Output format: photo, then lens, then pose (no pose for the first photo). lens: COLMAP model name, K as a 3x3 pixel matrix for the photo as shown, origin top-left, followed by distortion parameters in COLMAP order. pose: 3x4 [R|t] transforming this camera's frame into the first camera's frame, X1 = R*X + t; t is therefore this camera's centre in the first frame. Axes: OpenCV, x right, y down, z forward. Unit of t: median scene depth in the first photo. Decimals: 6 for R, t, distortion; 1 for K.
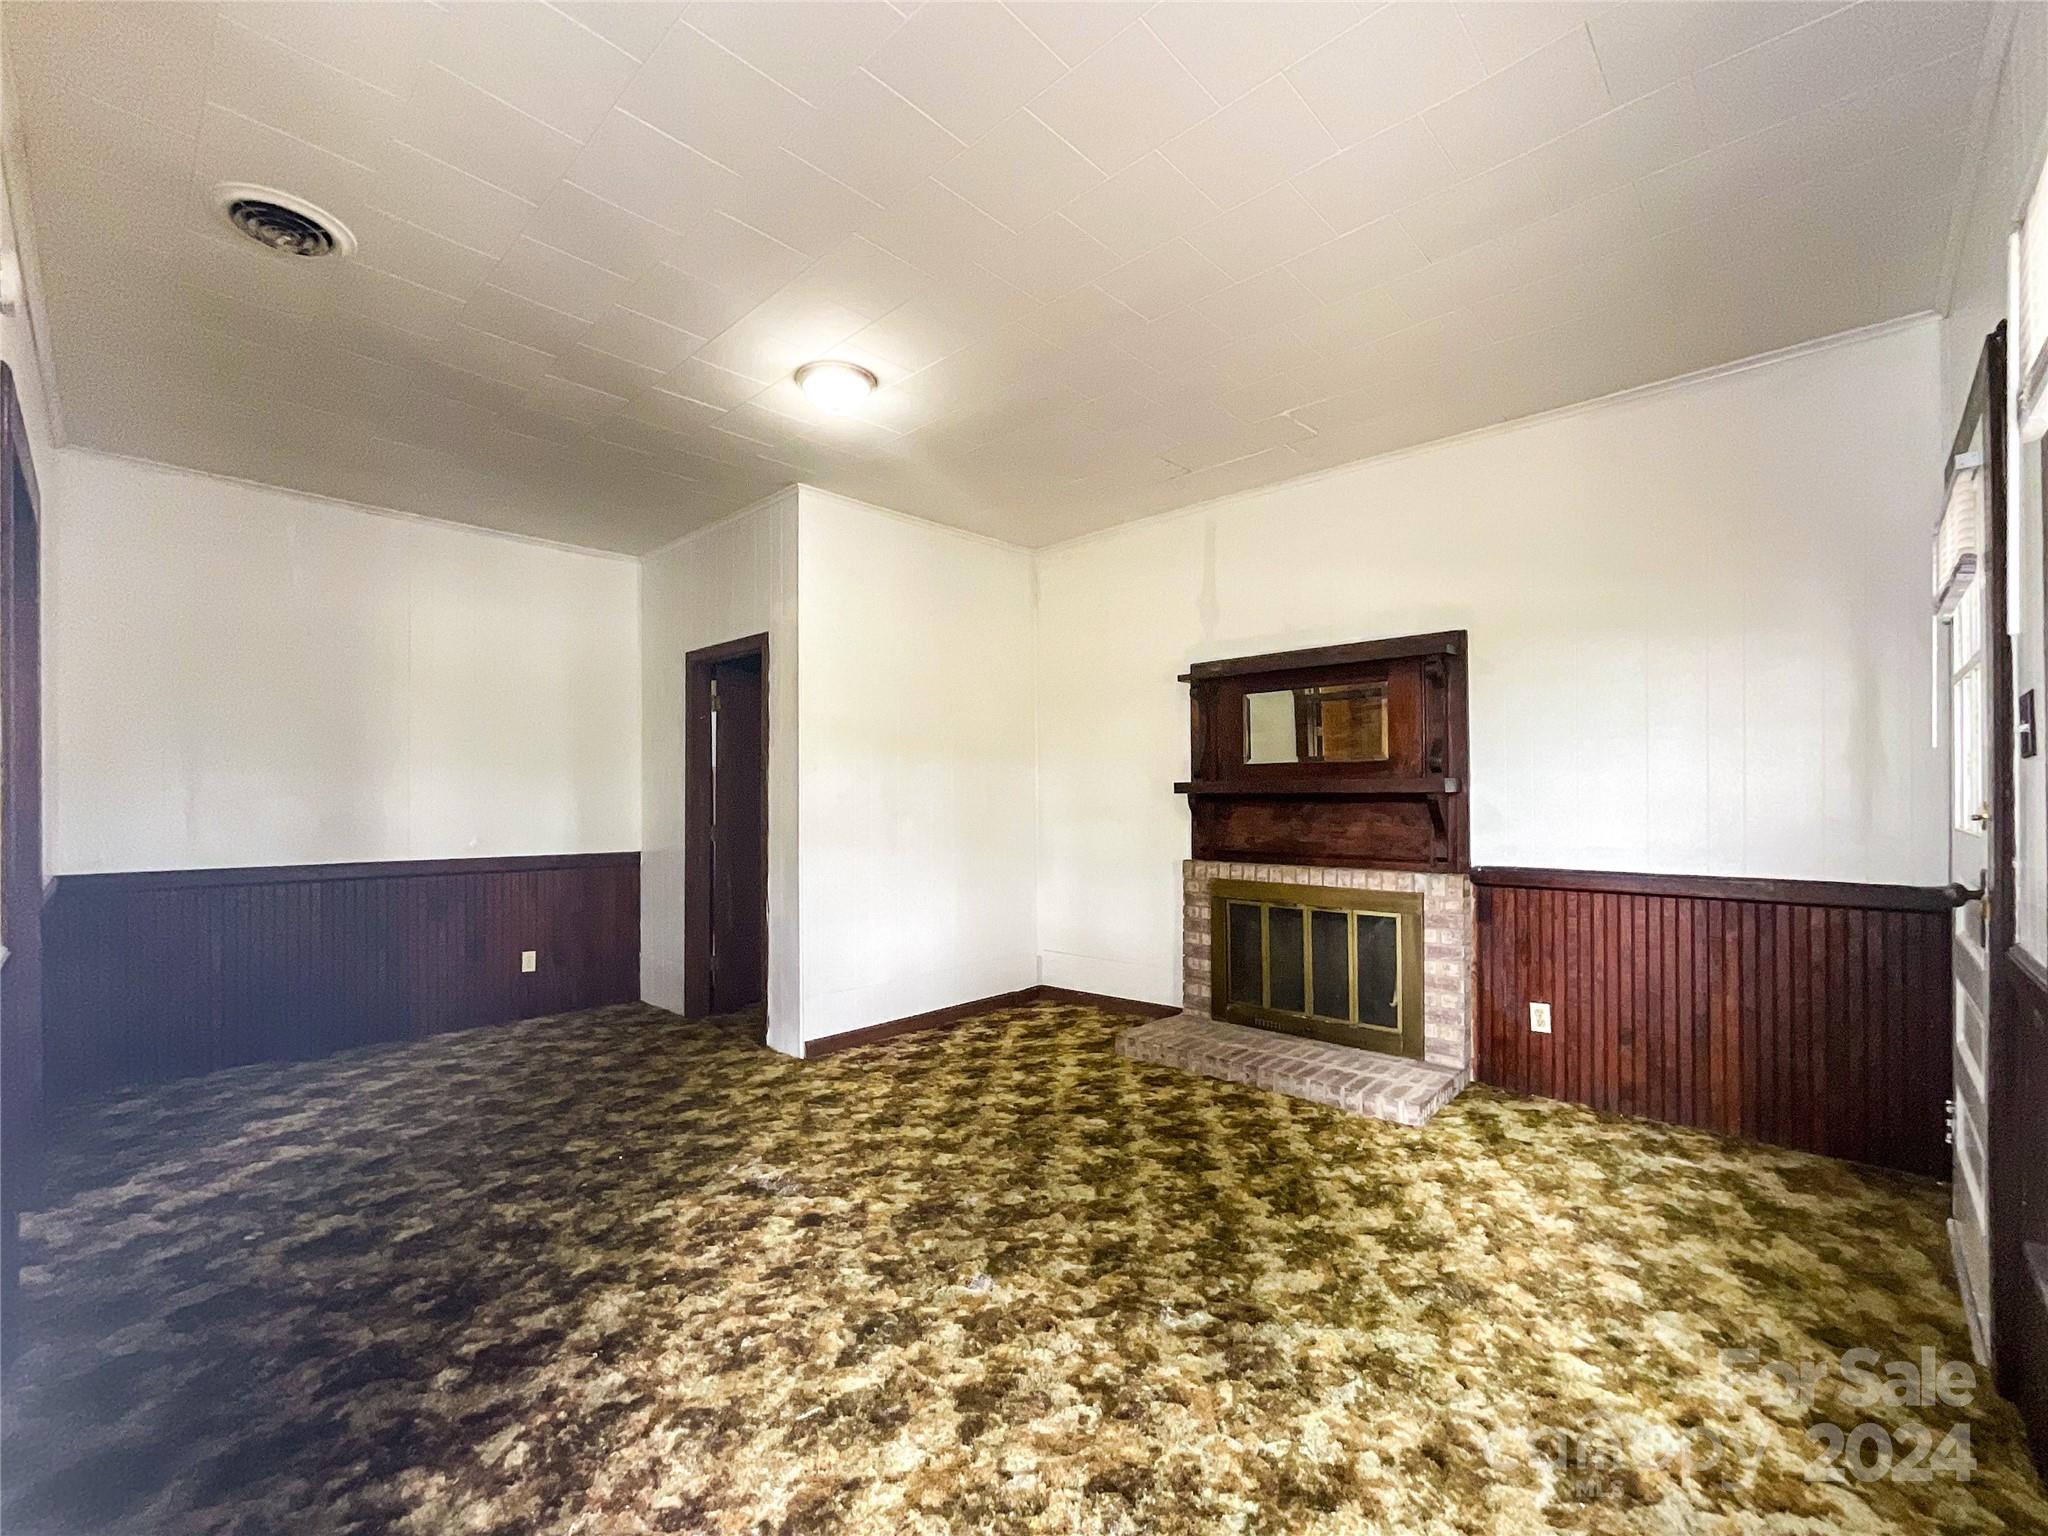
lens RADIAL K [[851.8, 0, 1026.5], [0, 851.8, 786.4], [0, 0, 1]] dist [-0.011590, 0.004855]
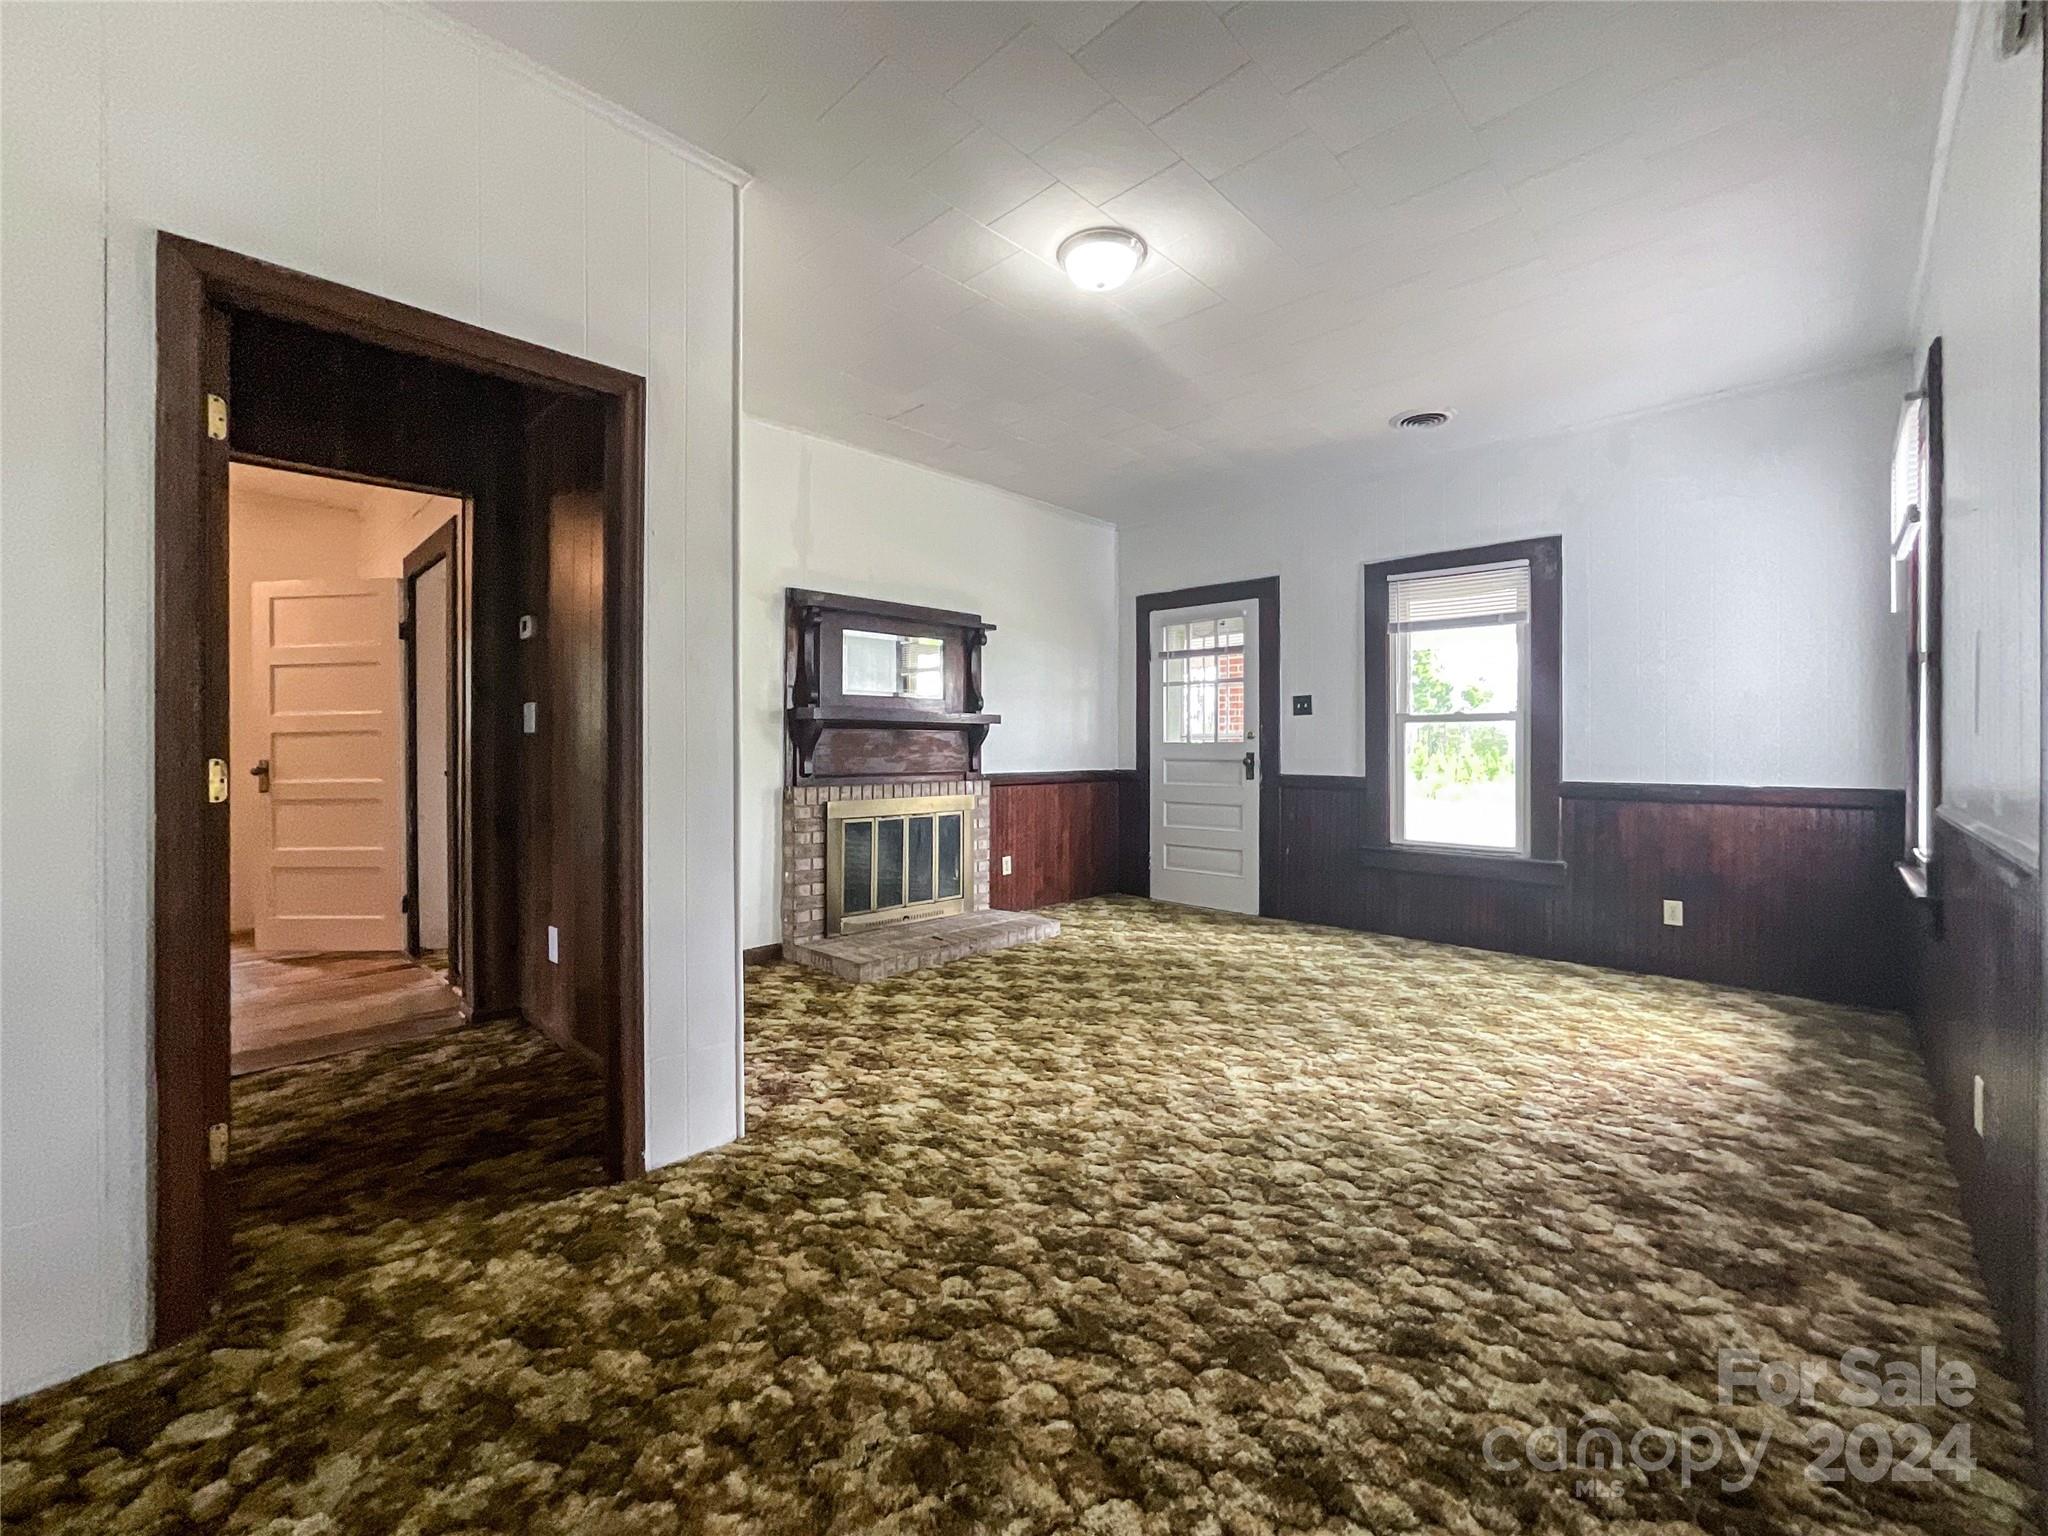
lens RADIAL K [[851.8, 0, 980.7], [0, 851.8, 749.8], [0, 0, 1]] dist [-0.011590, 0.004855]
pose [[0.050755, 0.003440, 0.998705, -1.117704], [-0.012597, 0.999917, -0.002804, 0.061403], [-0.998632, -0.012438, 0.050794, 1.054822]]
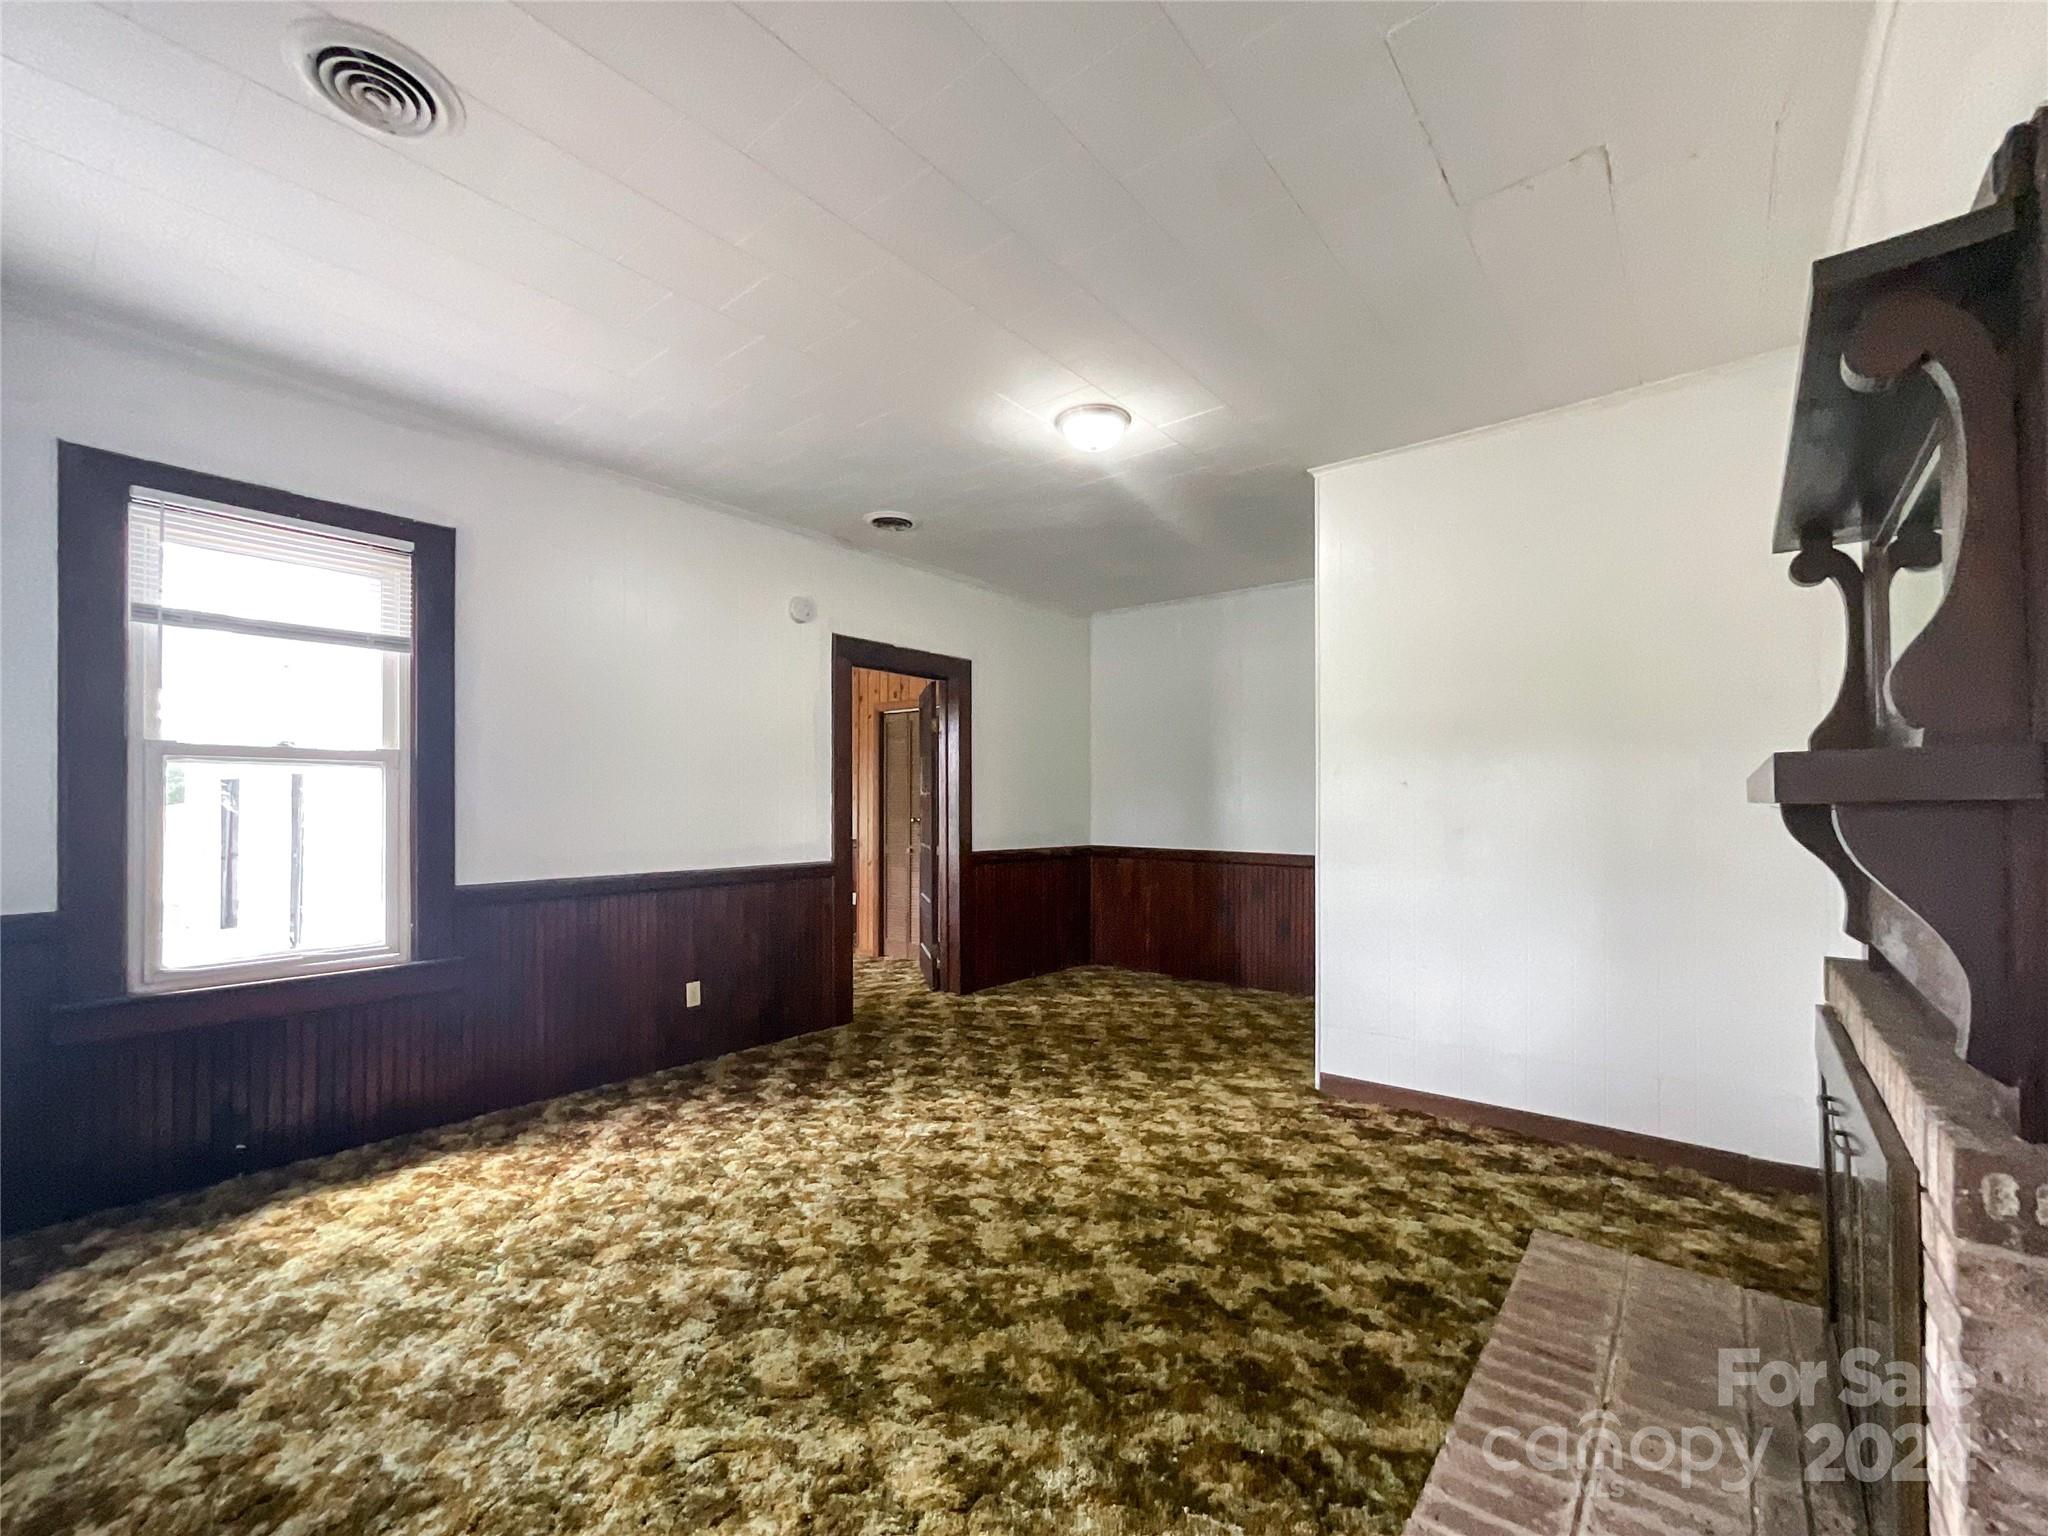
lens RADIAL K [[851.8, 0, 1027.2], [0, 851.8, 782.9], [0, 0, 1]] dist [-0.011590, 0.004855]
pose [[0.084248, -0.023799, -0.996161, 0.826248], [0.014313, 0.999641, -0.022671, 0.008167], [0.996342, -0.012348, 0.084558, 0.805351]]
